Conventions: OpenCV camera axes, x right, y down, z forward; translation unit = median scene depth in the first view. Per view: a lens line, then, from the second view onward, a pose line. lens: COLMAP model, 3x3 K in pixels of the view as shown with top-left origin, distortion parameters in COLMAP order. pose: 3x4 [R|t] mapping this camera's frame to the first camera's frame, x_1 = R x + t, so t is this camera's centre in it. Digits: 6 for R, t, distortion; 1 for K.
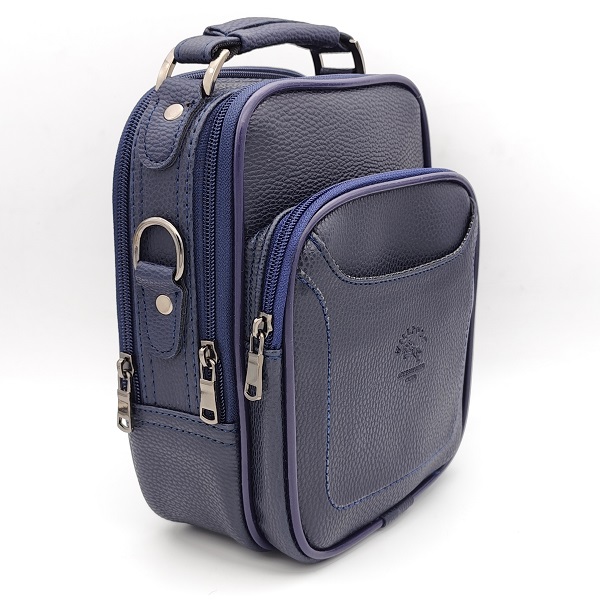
lens RADIAL K [[1082.4, 0, 298.0], [0, 1082.4, 302.3], [0, 0, 1]] dist [0.118376, 0.000000]
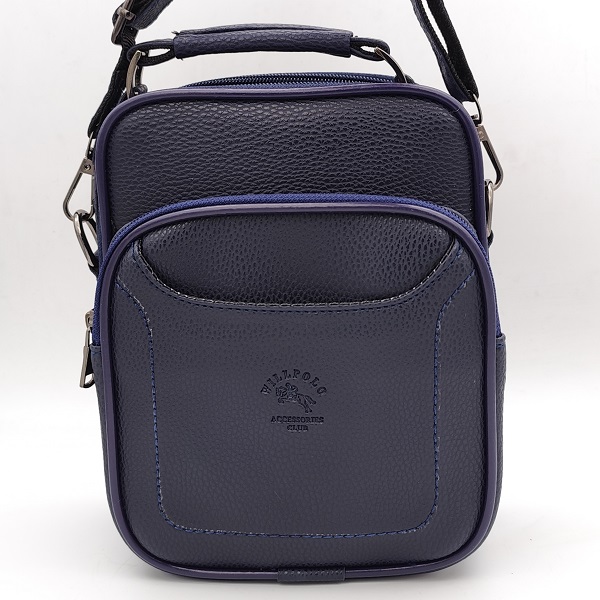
lens RADIAL K [[1082.4, 0, 304.9], [0, 1082.4, 298.1], [0, 0, 1]] dist [0.118376, 0.000000]
pose [[0.509979, 0.182195, -0.840670, 0.904176], [-0.172378, 0.979133, 0.107633, -0.140824], [0.842738, 0.090023, 0.530744, 0.572673]]
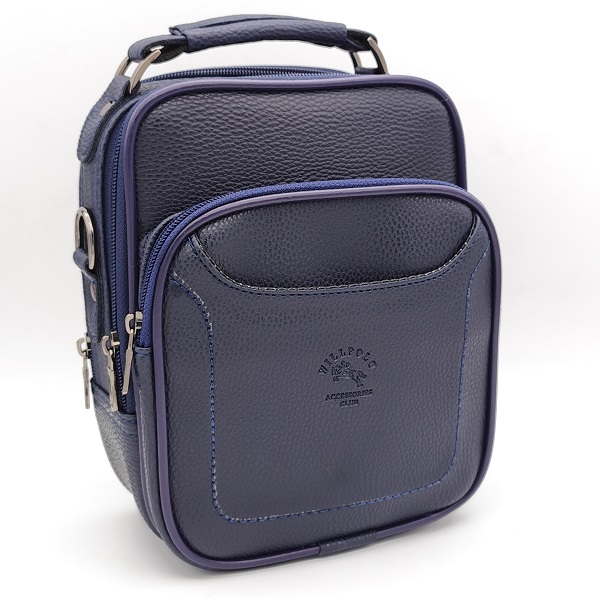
lens RADIAL K [[1082.4, 0, 296.2], [0, 1082.4, 302.6], [0, 0, 1]] dist [0.118376, 0.000000]
pose [[0.858306, 0.118013, -0.499383, 0.564607], [-0.114336, 0.992712, 0.038083, -0.049213], [0.500237, 0.024411, 0.865544, 0.186258]]
